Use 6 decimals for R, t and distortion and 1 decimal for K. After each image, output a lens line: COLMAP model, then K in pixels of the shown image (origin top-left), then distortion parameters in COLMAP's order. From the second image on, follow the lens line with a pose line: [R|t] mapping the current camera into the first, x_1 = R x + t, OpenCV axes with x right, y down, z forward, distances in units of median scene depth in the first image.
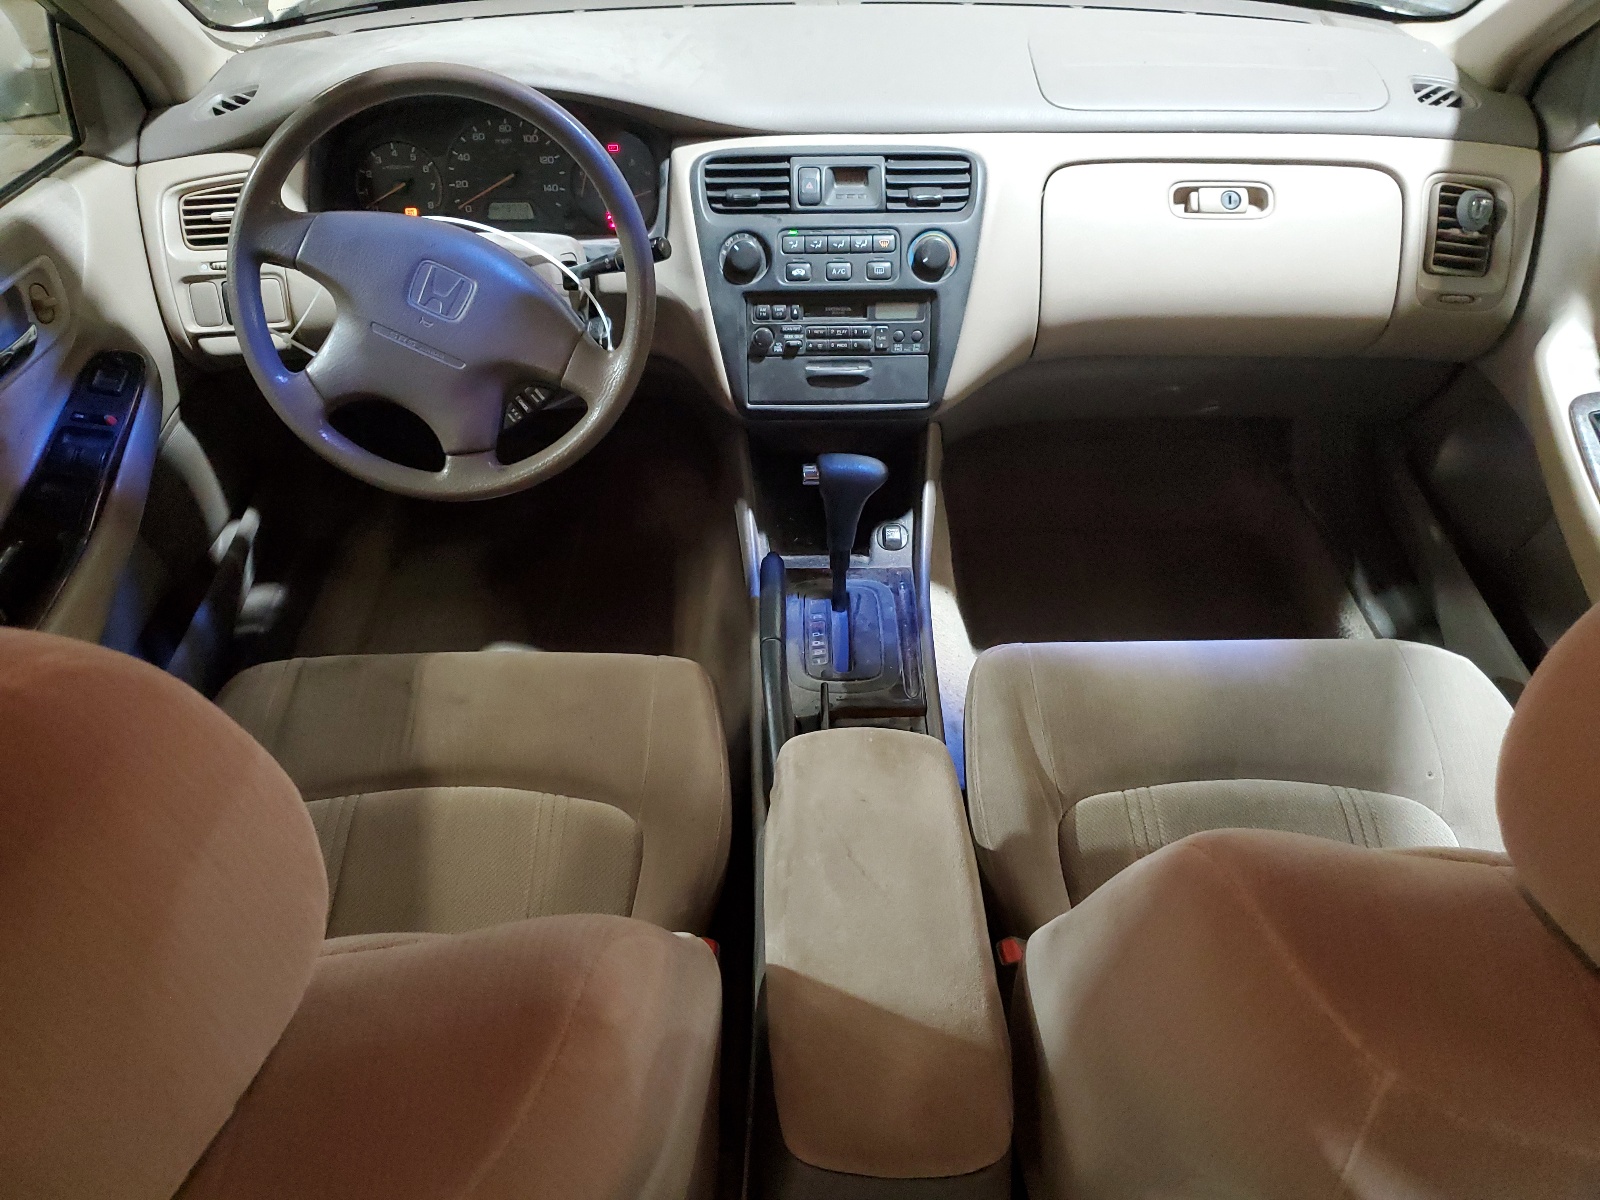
lens RADIAL K [[1208.7, 0, 800.2], [0, 1208.7, 602.1], [0, 0, 1]] dist [0.010620, 0.001977]
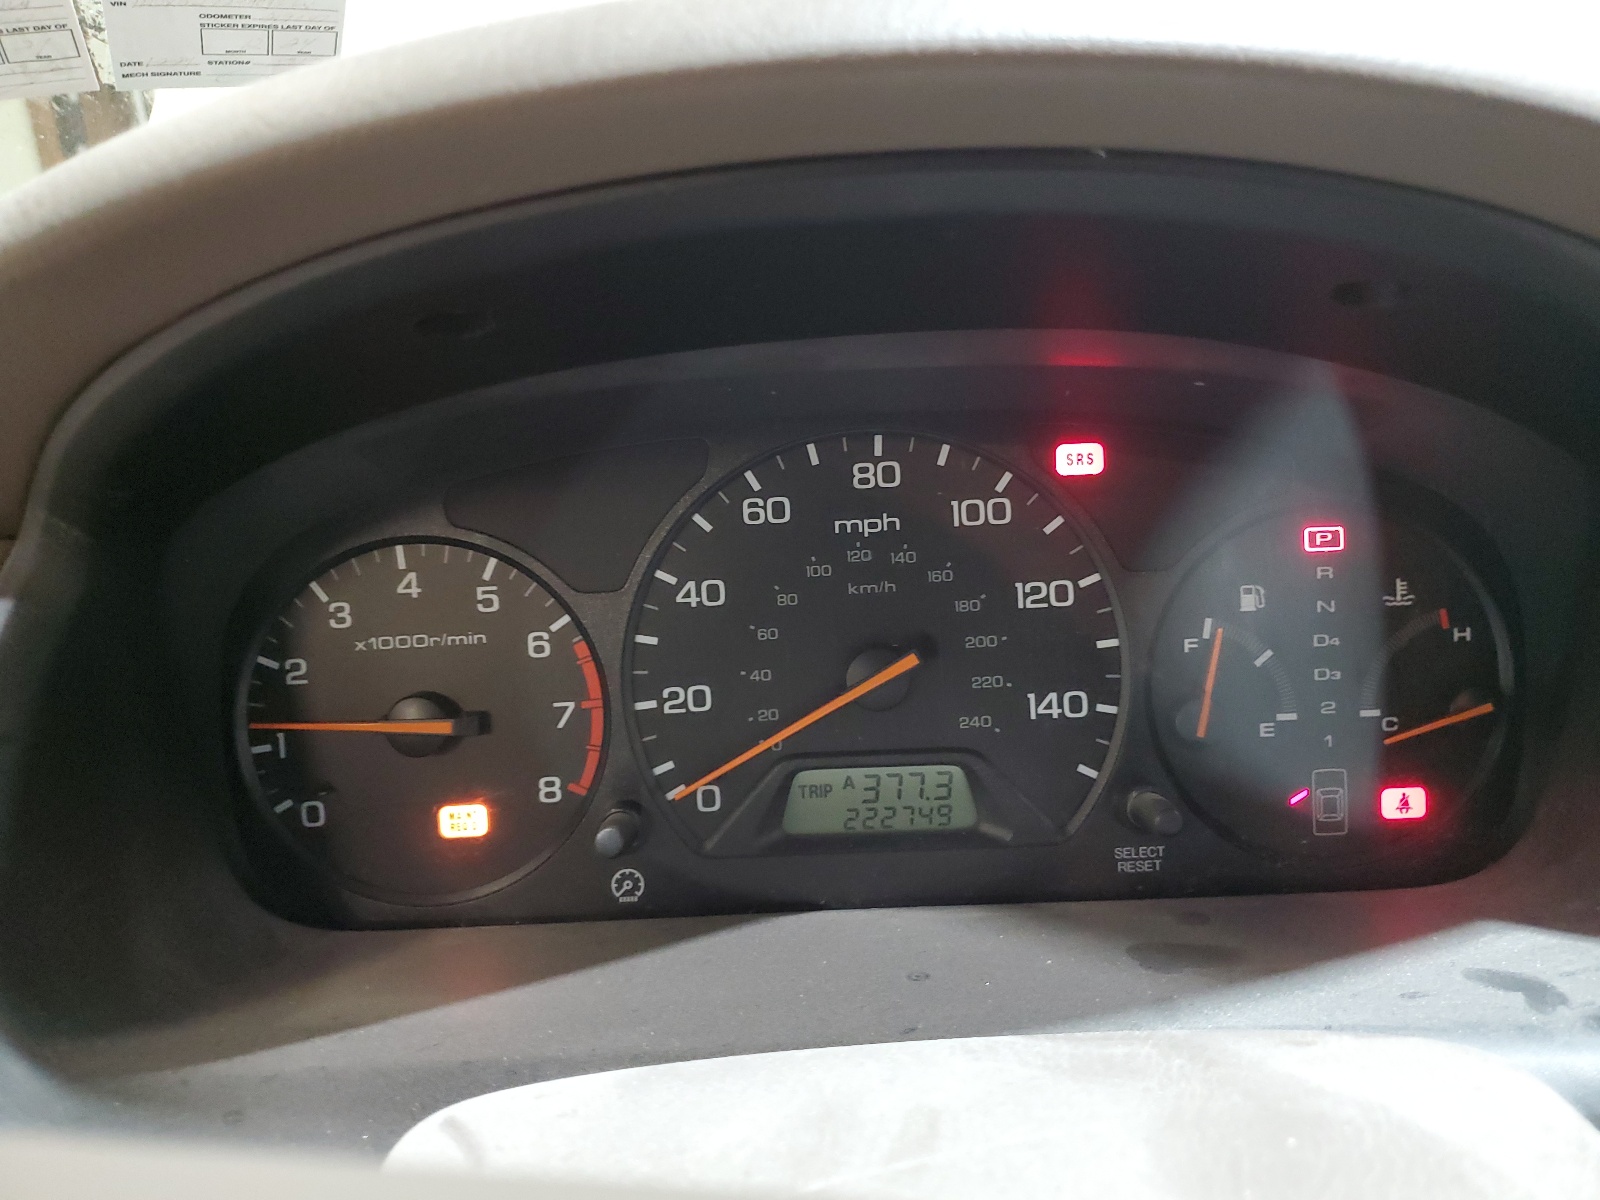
lens RADIAL K [[1208.7, 0, 799.3], [0, 1208.7, 601.0], [0, 0, 1]] dist [0.010620, 0.001977]
pose [[0.943921, -0.045315, -0.327046, -0.182138], [-0.082002, 0.927325, -0.365162, -0.281001], [0.319826, 0.371503, 0.871606, 0.800679]]
